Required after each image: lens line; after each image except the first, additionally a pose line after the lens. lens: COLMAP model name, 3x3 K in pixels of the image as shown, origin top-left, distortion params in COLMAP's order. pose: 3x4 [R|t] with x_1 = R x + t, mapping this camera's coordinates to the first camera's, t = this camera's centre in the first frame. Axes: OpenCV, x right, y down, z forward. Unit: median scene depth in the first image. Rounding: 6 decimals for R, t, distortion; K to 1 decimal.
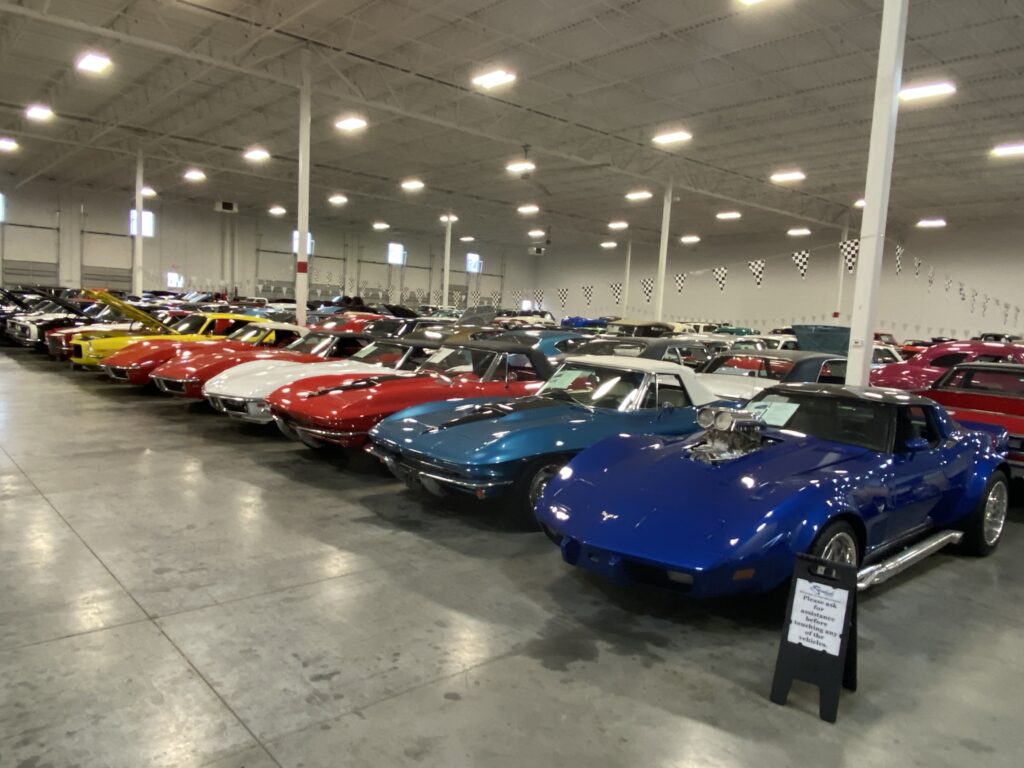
lens RADIAL K [[716.1, 0, 512.0], [0, 716.1, 384.0], [0, 0, 1]] dist [0.026402, -0.002934]
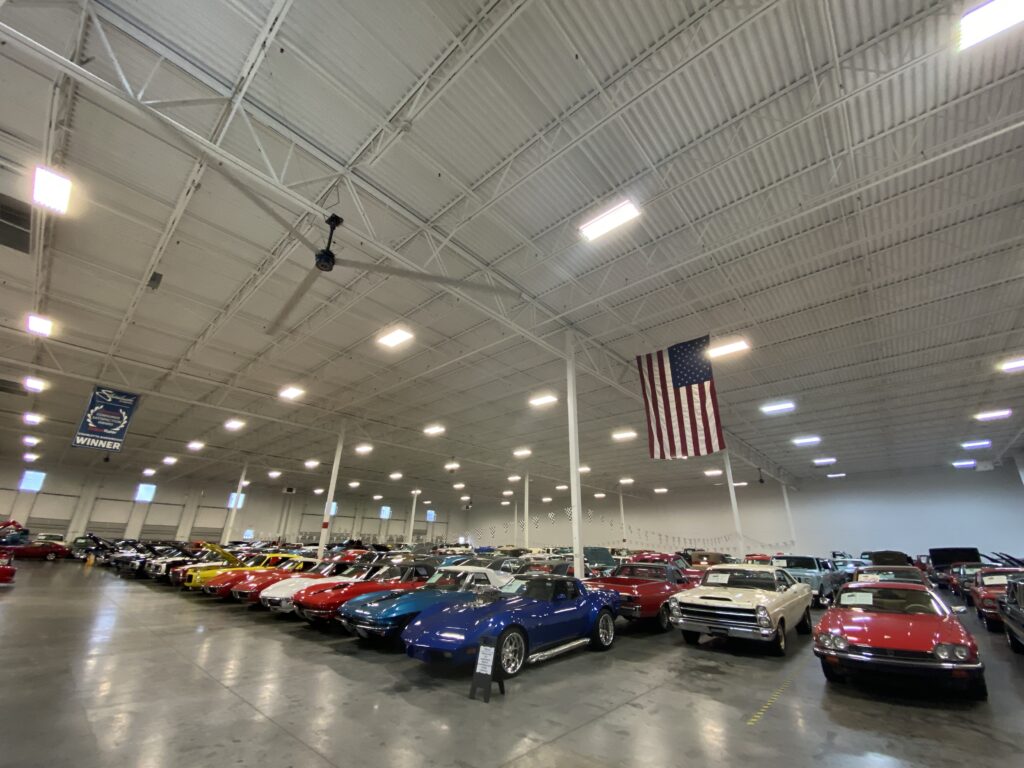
lens RADIAL K [[406.6, 0, 512.0], [0, 406.6, 384.0], [0, 0, 1]] dist [0.047937, -0.043246]
pose [[0.992846, 0.006638, 0.119219, 0.052137], [0.048251, 0.890994, -0.451443, 0.014900], [-0.109220, 0.453966, 0.884300, -0.145987]]
